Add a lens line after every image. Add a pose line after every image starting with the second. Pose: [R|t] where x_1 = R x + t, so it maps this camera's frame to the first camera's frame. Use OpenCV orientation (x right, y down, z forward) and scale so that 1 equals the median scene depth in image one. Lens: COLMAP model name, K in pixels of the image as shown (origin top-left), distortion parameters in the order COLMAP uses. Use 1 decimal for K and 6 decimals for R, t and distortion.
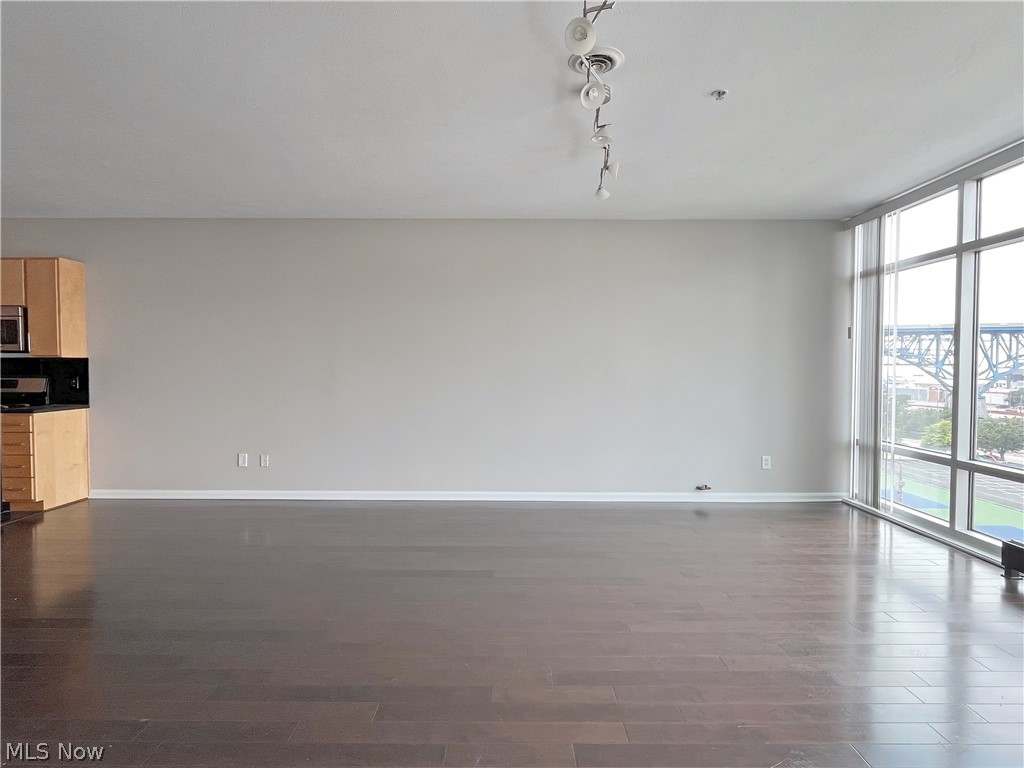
lens RADIAL K [[571.7, 0, 512.0], [0, 571.7, 384.0], [0, 0, 1]] dist [-0.001549, -0.000757]
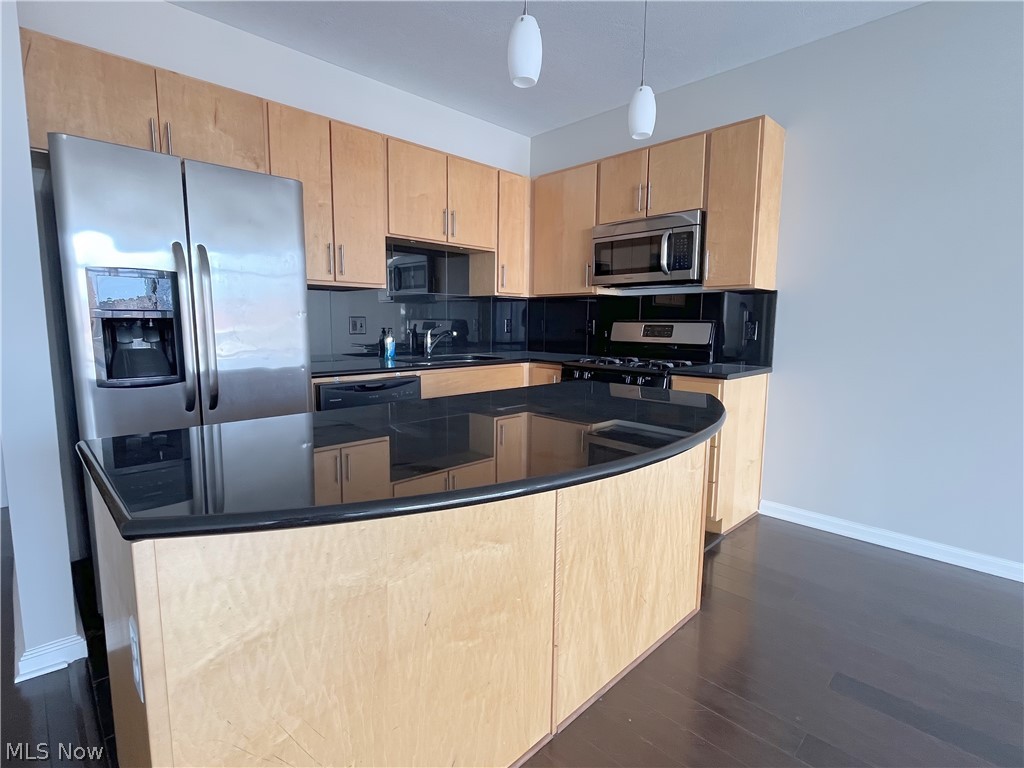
lens RADIAL K [[506.7, 0, 508.8], [0, 506.7, 381.6], [0, 0, 1]] dist [0.001212, 0.000496]
pose [[0.700365, 0.090370, -0.708042, -0.578254], [-0.031953, 0.994928, 0.095380, 0.008850], [0.713070, -0.044177, 0.699700, 0.431648]]
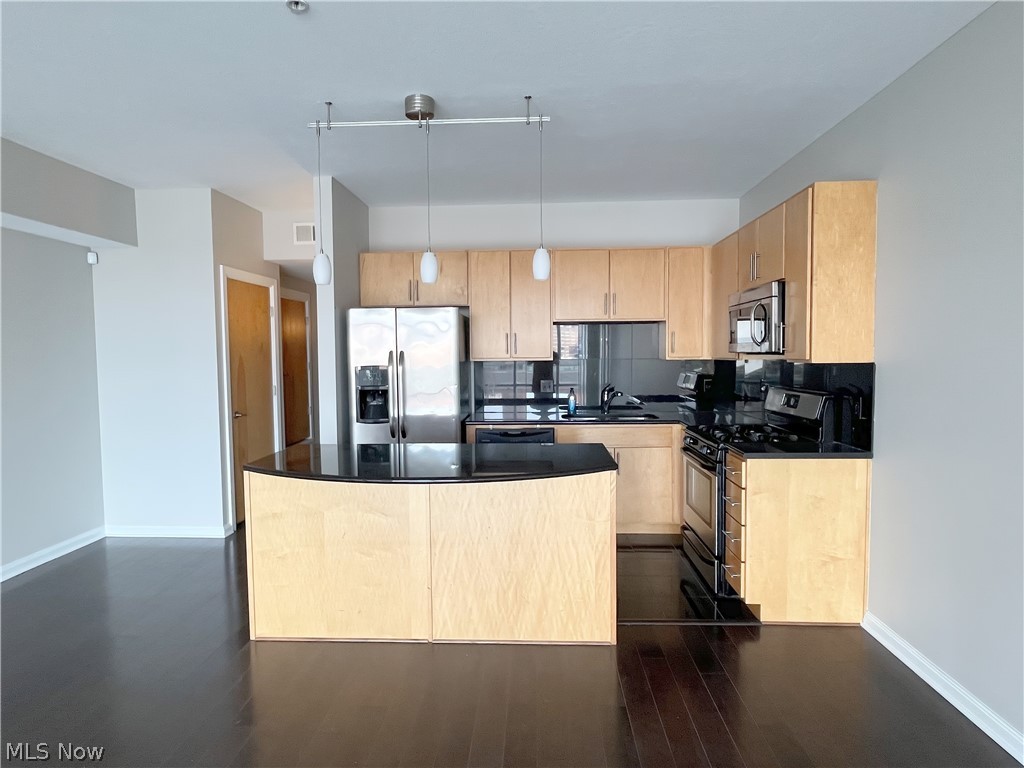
lens RADIAL K [[571.7, 0, 512.0], [0, 571.7, 384.0], [0, 0, 1]] dist [-0.001549, -0.000757]
pose [[-0.047390, 0.055153, -0.997353, -0.217168], [-0.023672, 0.998132, 0.056321, -0.050500], [0.998596, 0.026279, -0.045995, 0.729466]]
